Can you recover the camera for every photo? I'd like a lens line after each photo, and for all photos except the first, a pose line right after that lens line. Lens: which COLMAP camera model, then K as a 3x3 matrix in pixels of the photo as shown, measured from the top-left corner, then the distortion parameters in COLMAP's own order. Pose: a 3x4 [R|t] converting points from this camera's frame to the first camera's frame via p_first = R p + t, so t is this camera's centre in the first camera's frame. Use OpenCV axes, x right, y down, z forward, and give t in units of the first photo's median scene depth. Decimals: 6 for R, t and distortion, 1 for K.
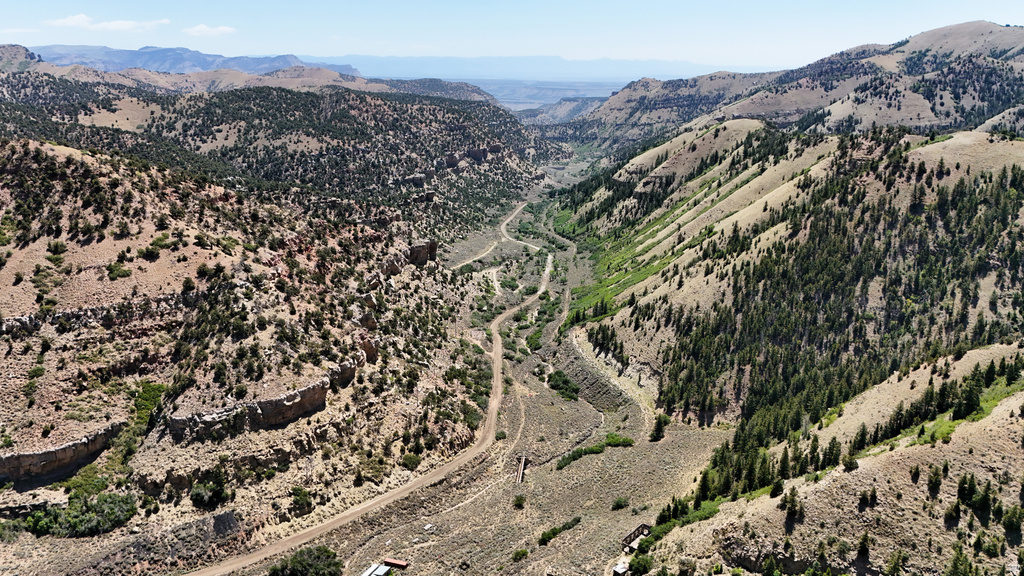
lens RADIAL K [[771.8, 0, 512.0], [0, 771.8, 288.0], [0, 0, 1]] dist [0.080340, -0.067961]
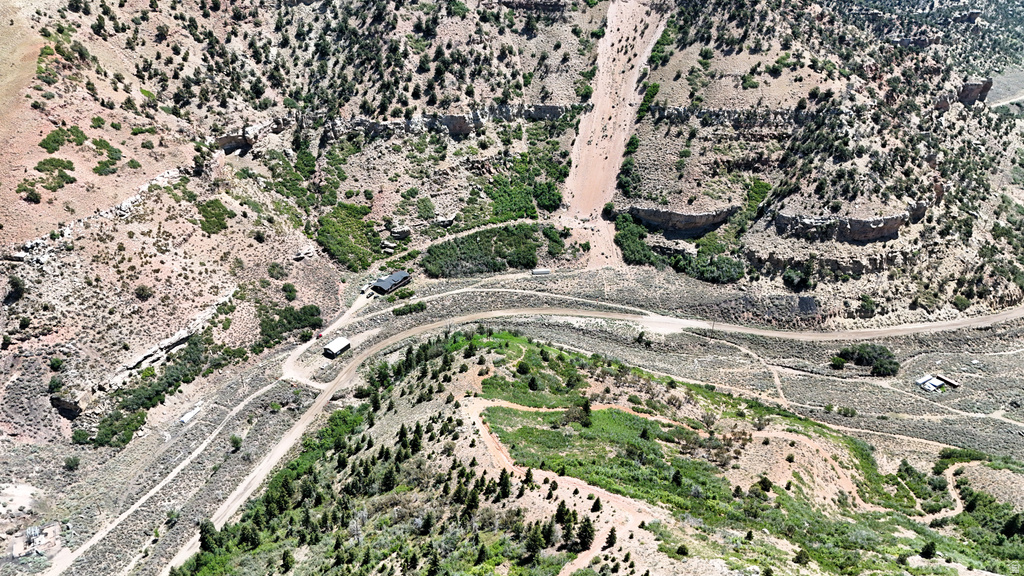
lens RADIAL K [[771.8, 0, 512.0], [0, 771.8, 288.0], [0, 0, 1]] dist [0.080340, -0.067961]
pose [[0.847747, 0.306288, -0.433027, -0.193769], [-0.179825, 0.934035, 0.308612, -0.031195], [0.498986, -0.183756, 0.846904, -0.284919]]
